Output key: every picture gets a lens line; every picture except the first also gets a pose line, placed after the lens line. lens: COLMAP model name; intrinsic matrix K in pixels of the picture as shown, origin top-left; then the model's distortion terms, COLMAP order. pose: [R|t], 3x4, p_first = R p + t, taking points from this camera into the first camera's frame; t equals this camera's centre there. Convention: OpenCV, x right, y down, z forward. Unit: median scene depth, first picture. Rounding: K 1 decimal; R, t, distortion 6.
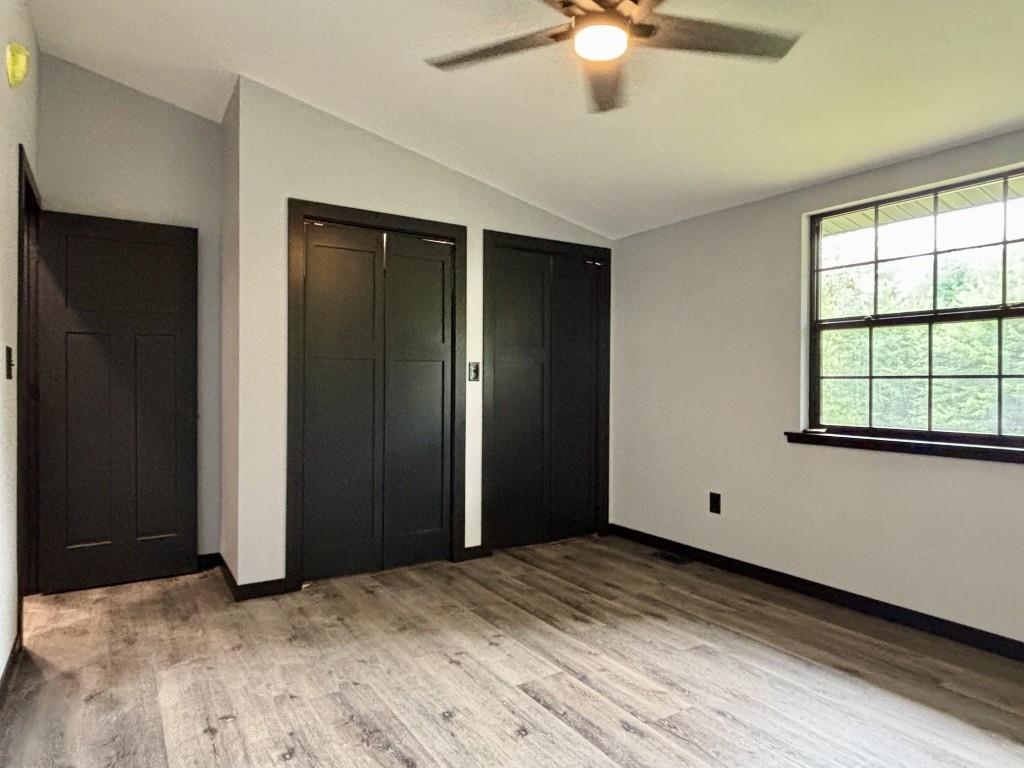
lens RADIAL K [[653.7, 0, 513.4], [0, 653.7, 382.9], [0, 0, 1]] dist [-0.014119, -0.003963]
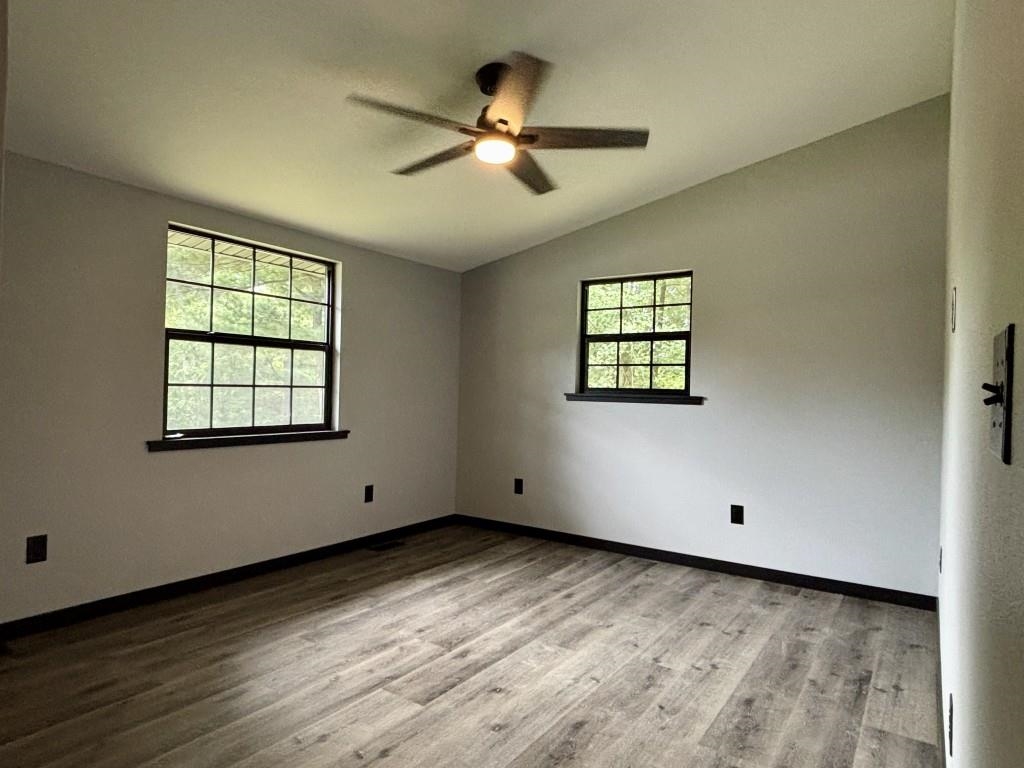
lens RADIAL K [[653.7, 0, 509.6], [0, 653.7, 385.8], [0, 0, 1]] dist [-0.014119, -0.003963]
pose [[-0.426444, -0.016482, 0.904364, -0.908536], [-0.024211, 0.999684, 0.006802, -0.034924], [-0.904190, -0.018995, -0.426708, 1.259808]]
